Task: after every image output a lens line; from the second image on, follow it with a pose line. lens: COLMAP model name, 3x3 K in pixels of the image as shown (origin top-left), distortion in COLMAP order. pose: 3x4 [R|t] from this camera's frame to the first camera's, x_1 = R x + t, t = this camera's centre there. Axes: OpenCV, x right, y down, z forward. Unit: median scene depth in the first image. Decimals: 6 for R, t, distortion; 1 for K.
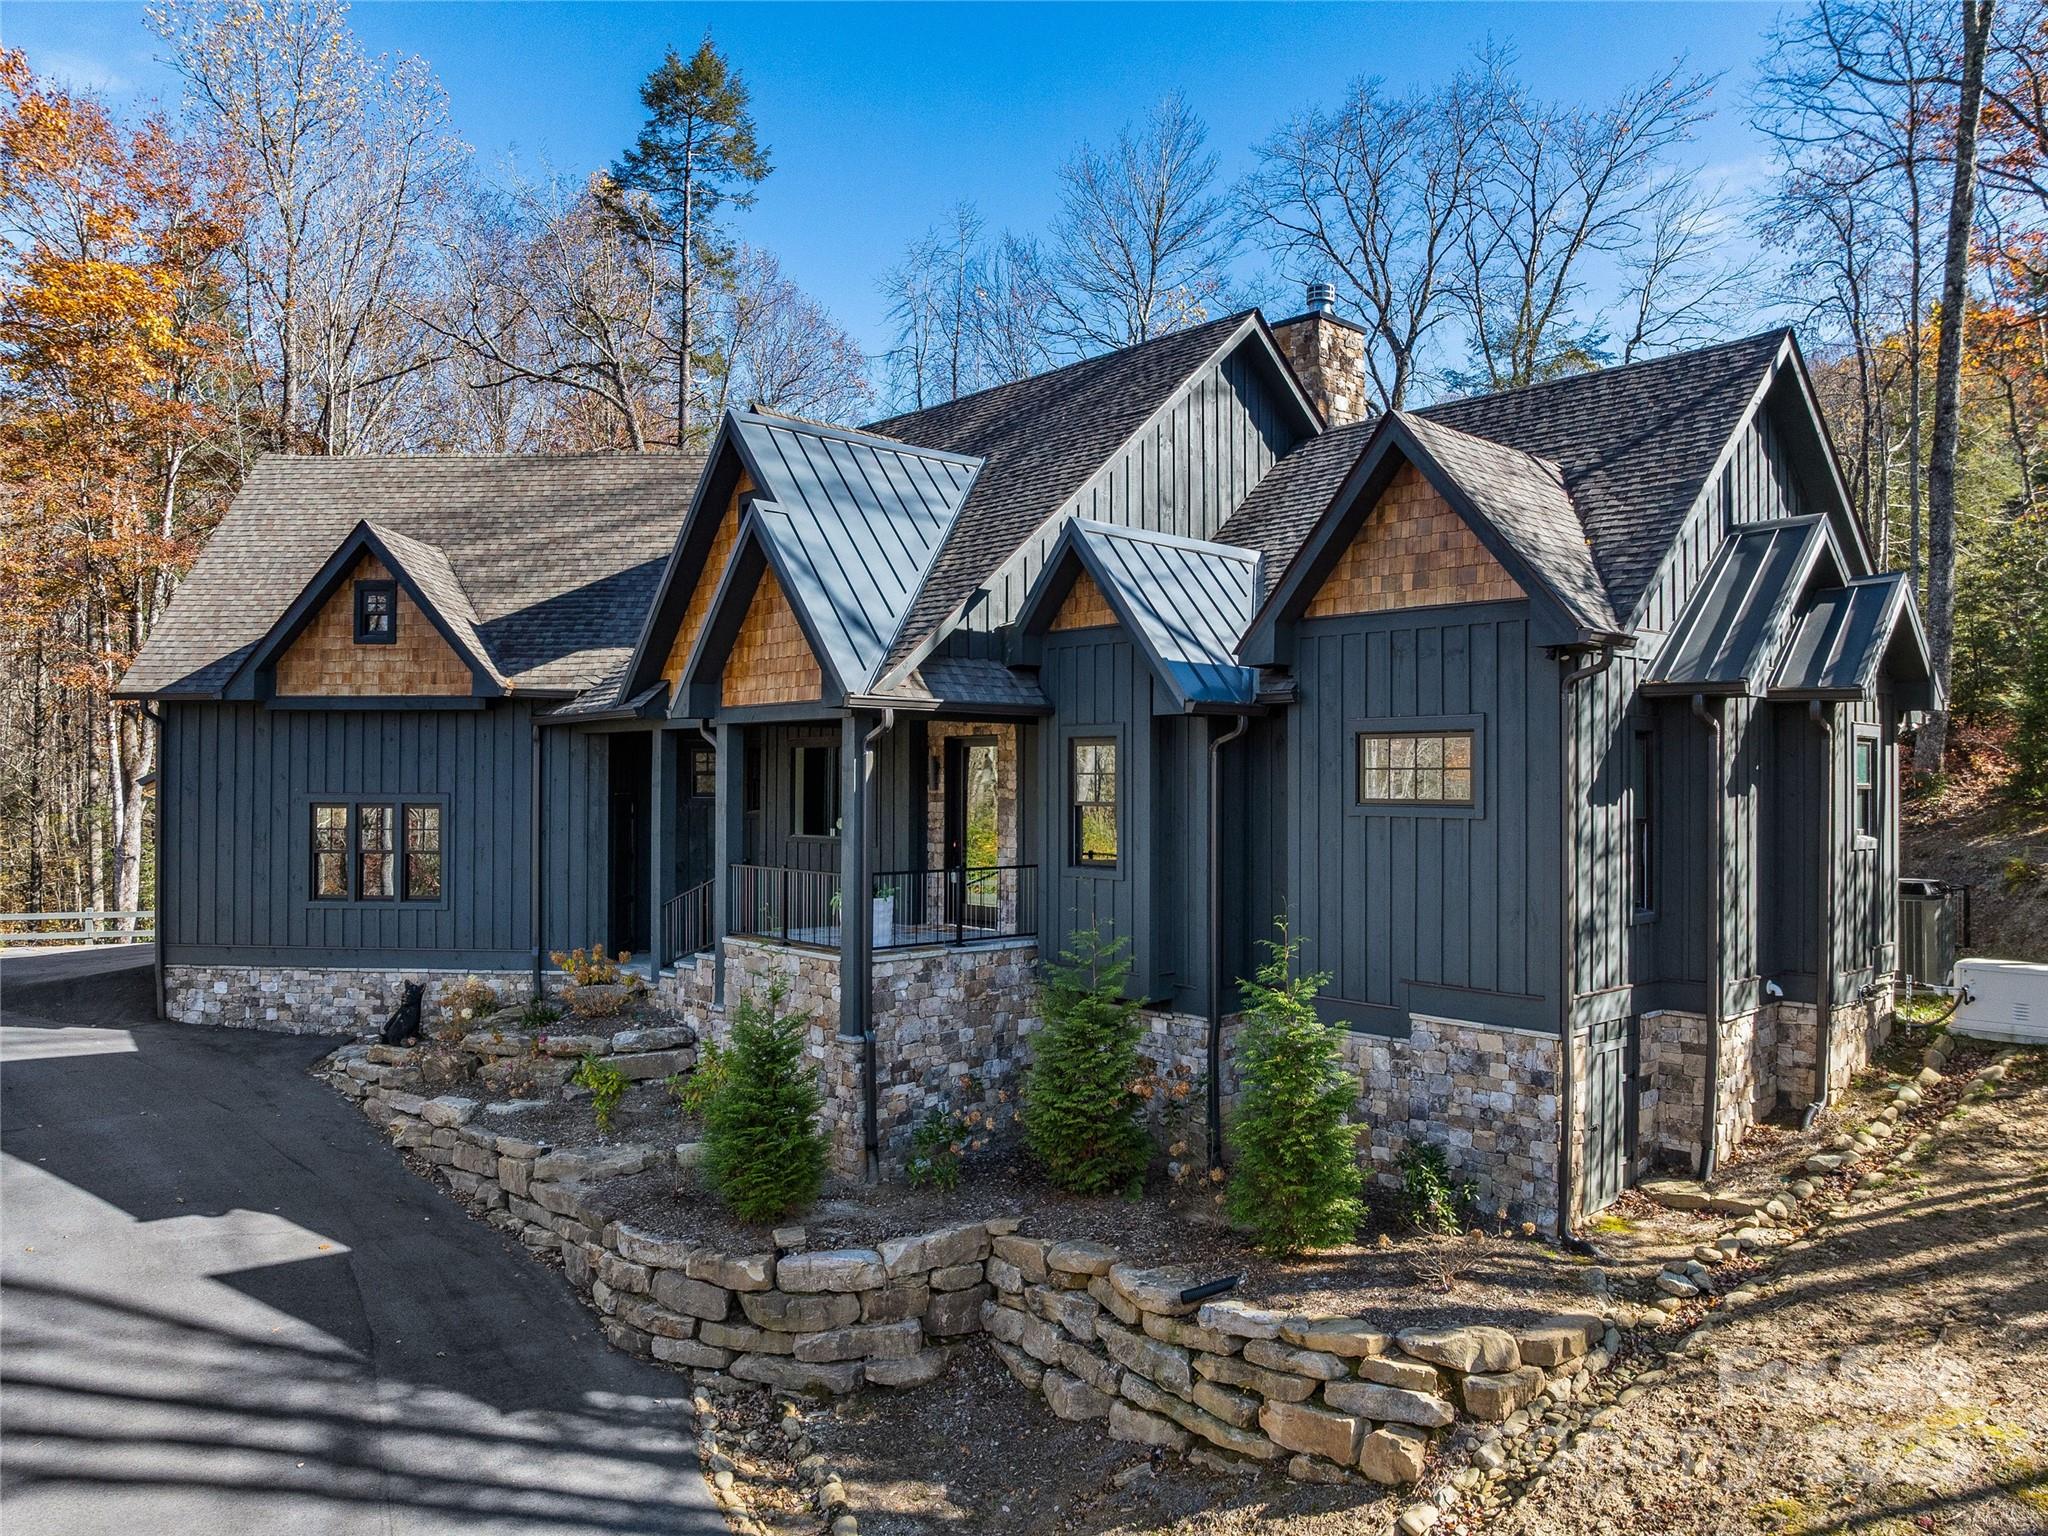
lens RADIAL K [[1494.0, 0, 1024.0], [0, 1494.0, 768.0], [0, 0, 1]] dist [-0.026735, -0.002181]
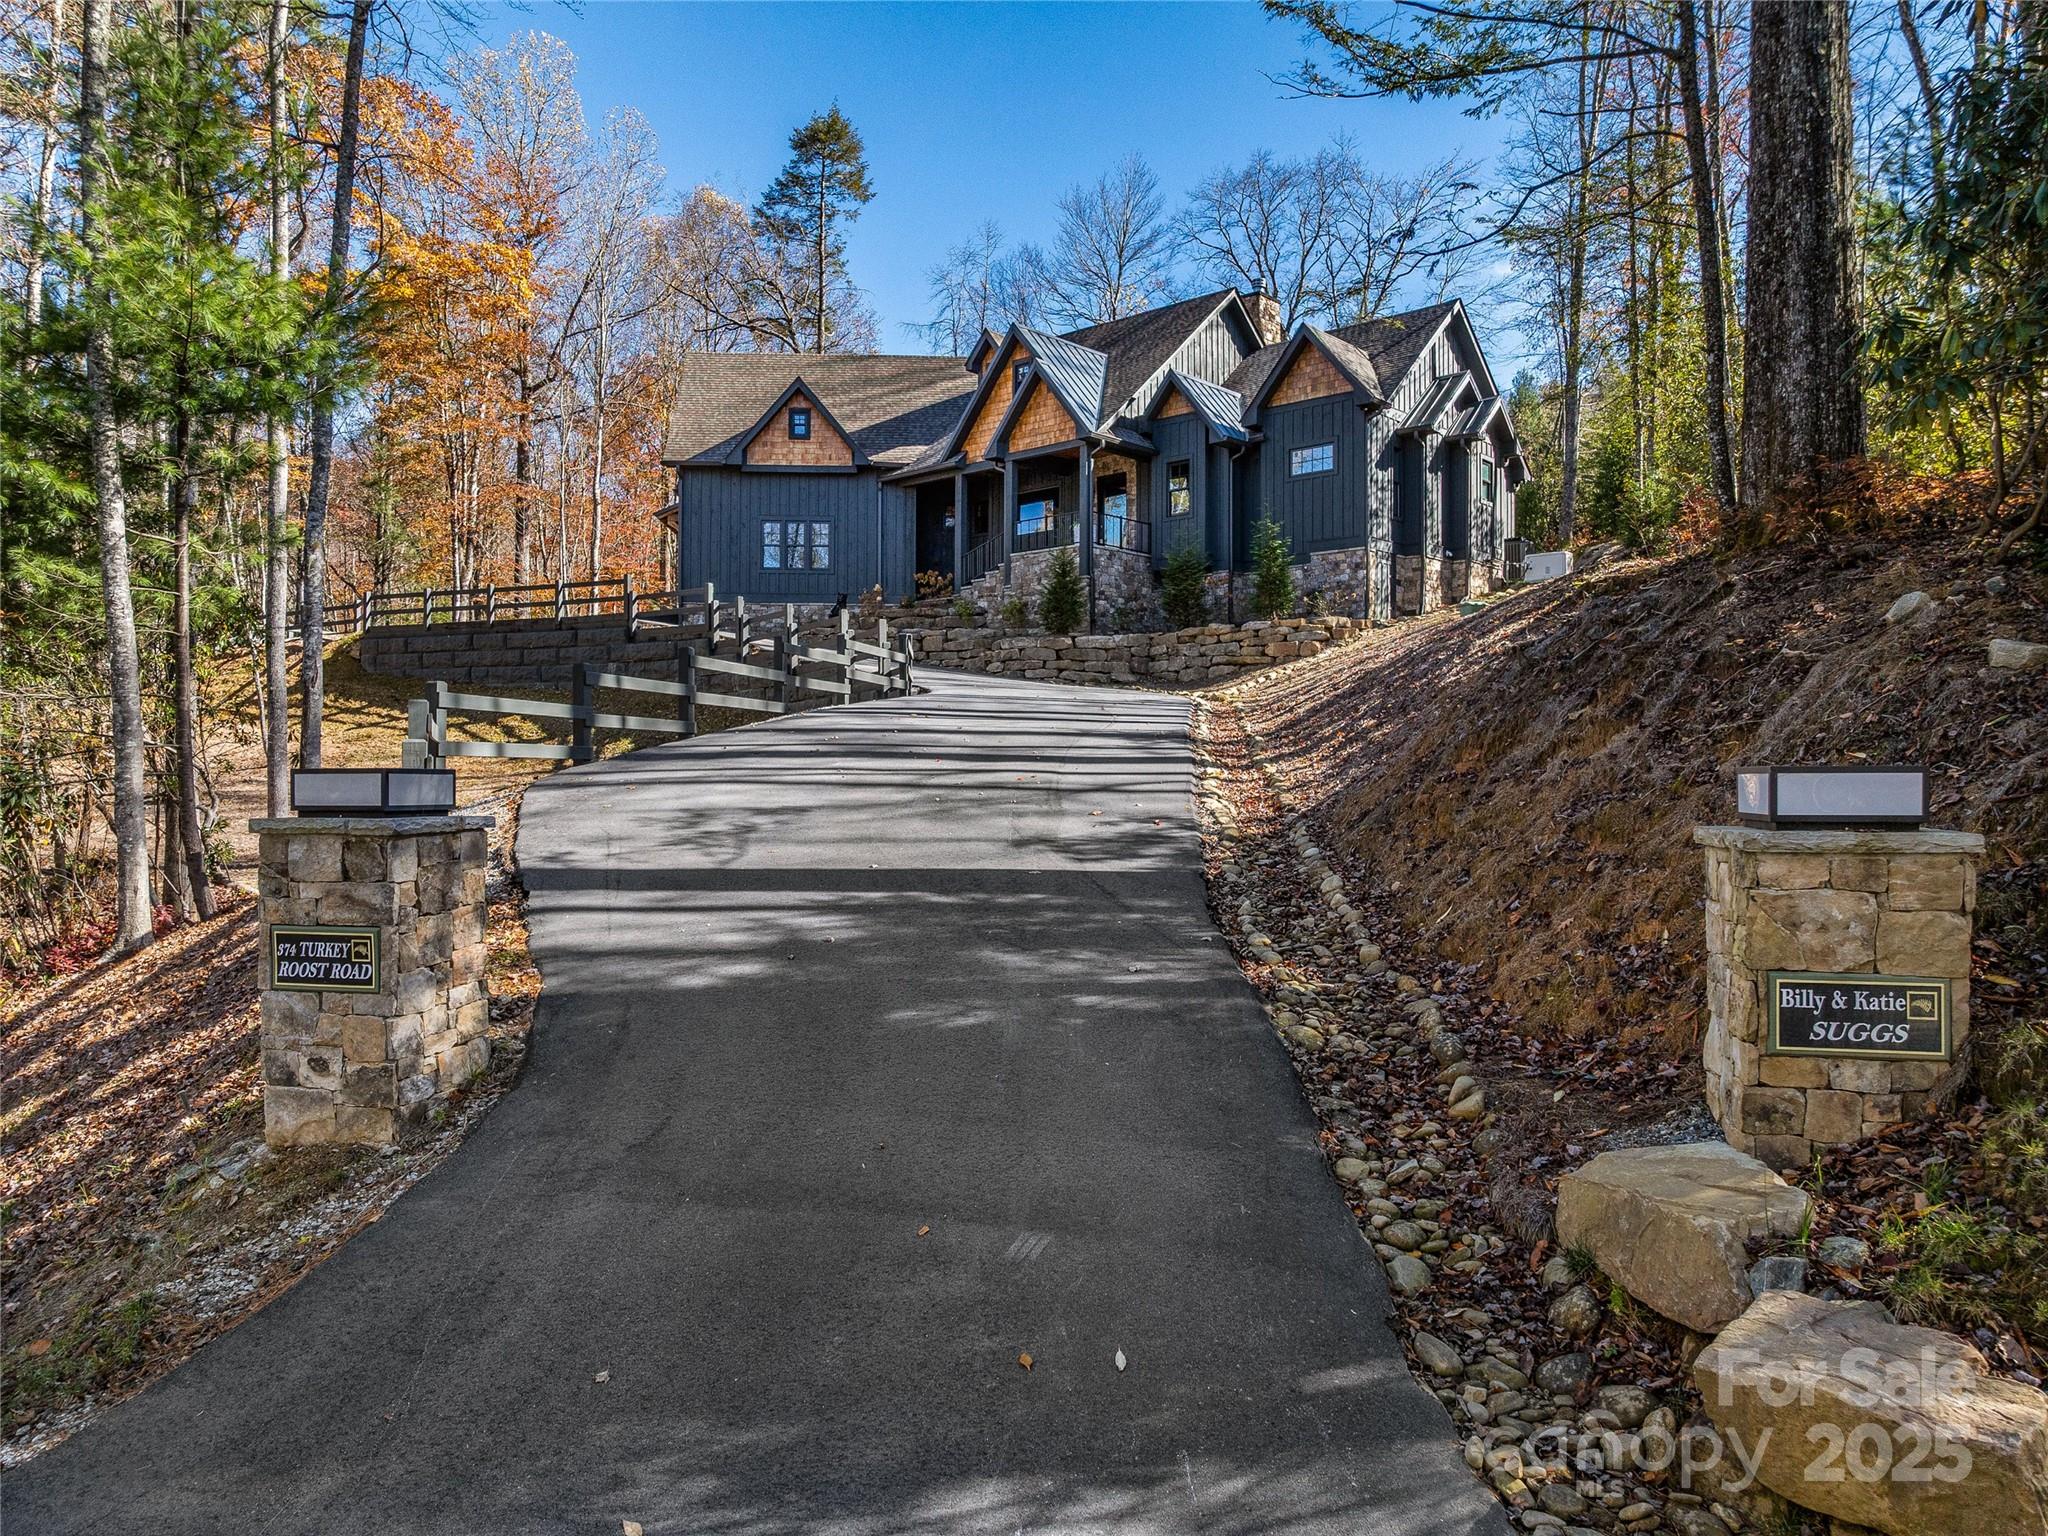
lens RADIAL K [[1543.9, 0, 1024.0], [0, 1543.9, 768.0], [0, 0, 1]] dist [0.000883, 0.000252]
pose [[0.994953, 0.003433, 0.100285, -0.379384], [-0.001982, 0.999892, -0.014570, 0.431943], [-0.100324, 0.014298, 0.994852, -1.216689]]
